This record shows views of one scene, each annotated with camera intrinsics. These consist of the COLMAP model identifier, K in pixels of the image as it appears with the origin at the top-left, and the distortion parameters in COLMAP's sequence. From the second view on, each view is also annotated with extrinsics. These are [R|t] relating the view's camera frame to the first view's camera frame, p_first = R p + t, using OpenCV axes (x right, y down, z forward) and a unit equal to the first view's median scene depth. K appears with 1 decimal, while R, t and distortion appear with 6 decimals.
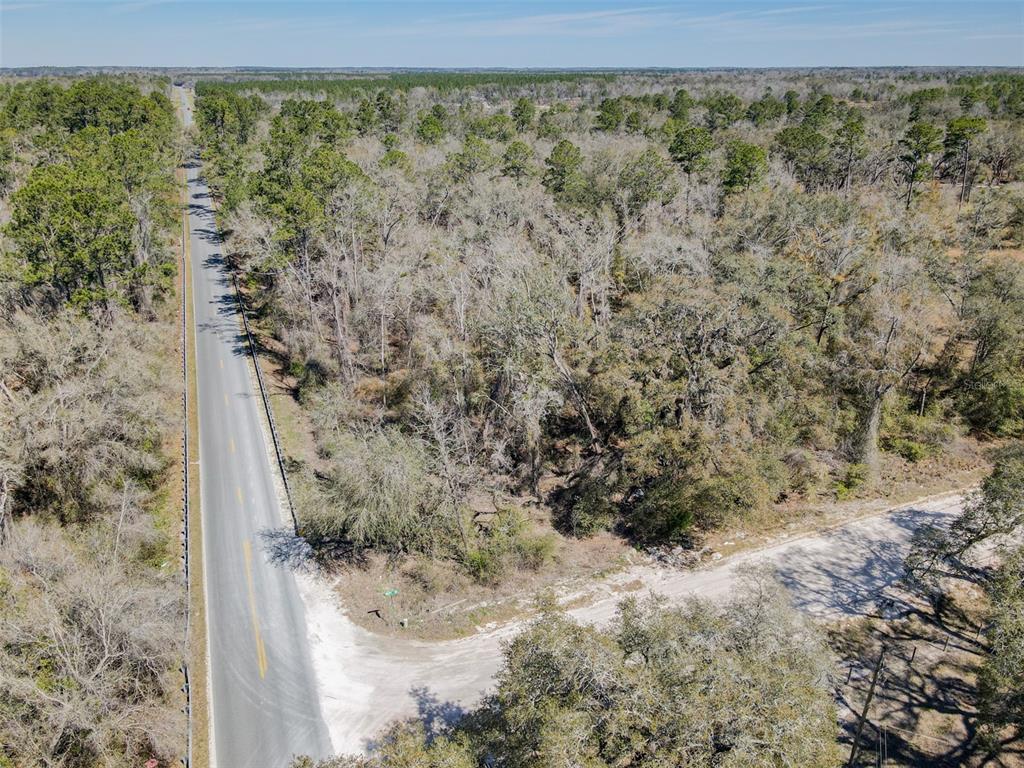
lens RADIAL K [[730.4, 0, 509.9], [0, 730.4, 397.9], [0, 0, 1]] dist [0.004094, 0.003649]
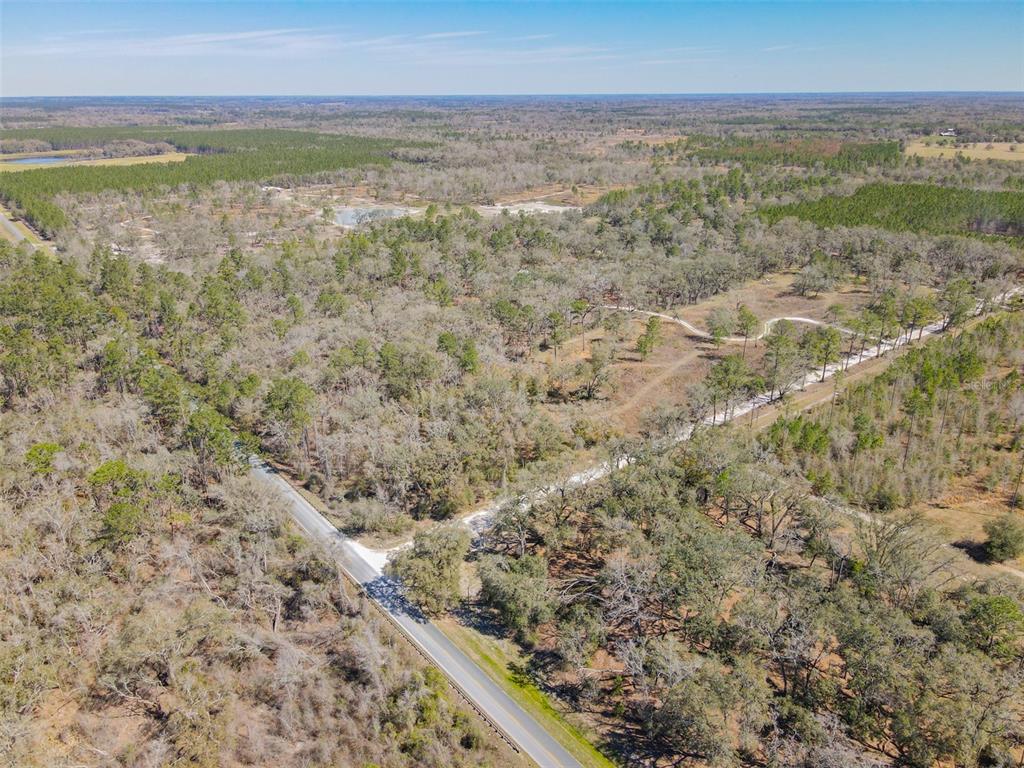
lens RADIAL K [[730.4, 0, 509.9], [0, 730.4, 397.9], [0, 0, 1]] dist [0.004094, 0.003649]
pose [[0.958805, -0.104886, 0.263994, -0.364682], [0.112481, 0.993558, -0.013777, -0.304393], [-0.260848, 0.042904, 0.964426, -2.563514]]
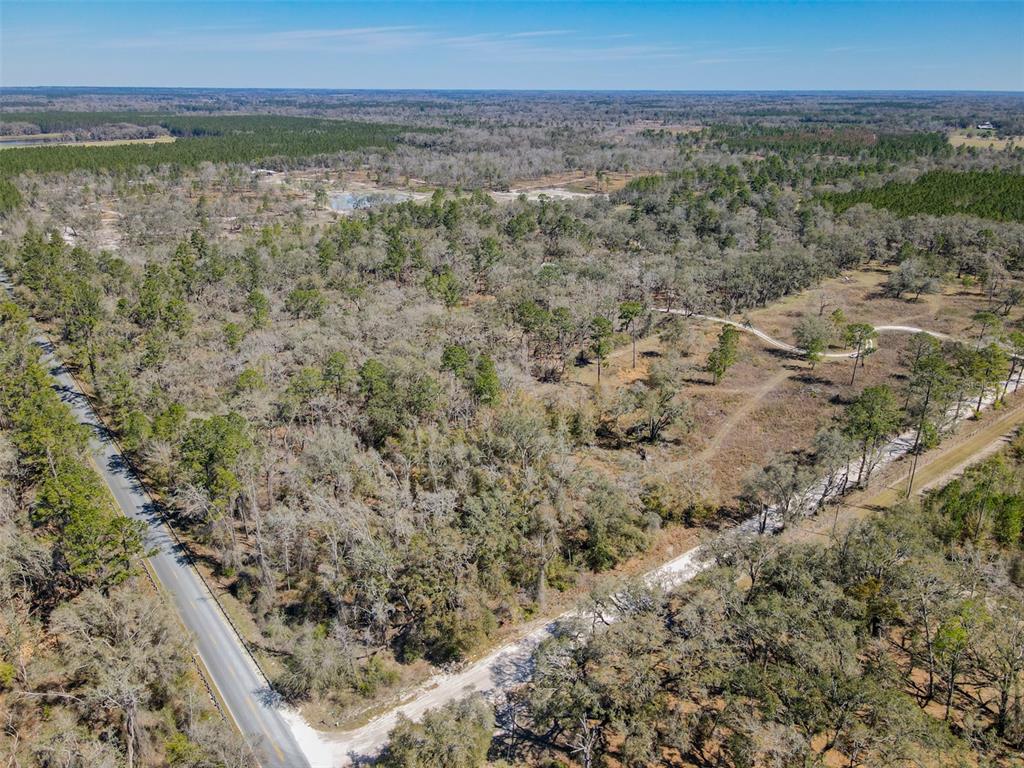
lens RADIAL K [[730.4, 0, 509.9], [0, 730.4, 397.9], [0, 0, 1]] dist [0.004094, 0.003649]
pose [[0.962299, -0.093728, 0.255336, -0.094174], [0.099479, 0.994993, -0.009676, -0.544604], [-0.253150, 0.034712, 0.966804, -1.195714]]
